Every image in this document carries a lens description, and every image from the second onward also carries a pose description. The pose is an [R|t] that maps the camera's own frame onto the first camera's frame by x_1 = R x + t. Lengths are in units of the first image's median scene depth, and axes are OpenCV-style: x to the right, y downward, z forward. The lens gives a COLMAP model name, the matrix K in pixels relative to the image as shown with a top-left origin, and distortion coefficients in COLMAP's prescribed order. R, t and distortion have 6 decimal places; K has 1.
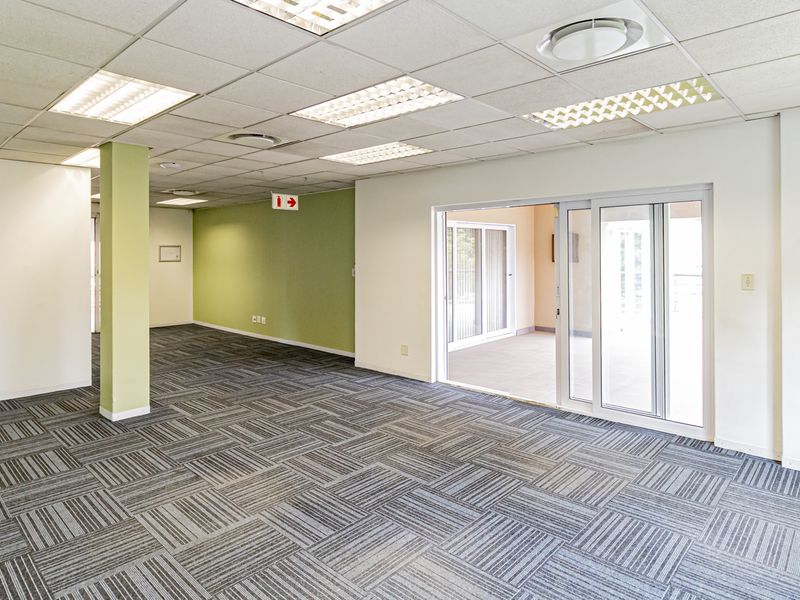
lens RADIAL K [[491.4, 0, 401.6], [0, 491.4, 302.7], [0, 0, 1]] dist [0.000761, 0.000105]
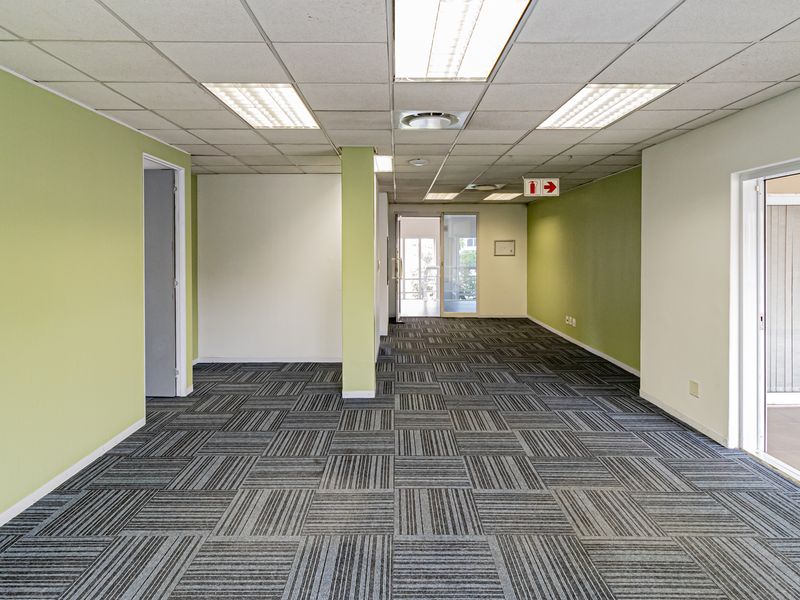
lens RADIAL K [[491.4, 0, 402.2], [0, 491.4, 282.7], [0, 0, 1]] dist [0.000761, 0.000105]
pose [[0.686854, 0.051542, -0.724966, 0.335318], [-0.072992, 0.997331, 0.001751, -0.033703], [0.723121, 0.051714, 0.688783, 0.360095]]
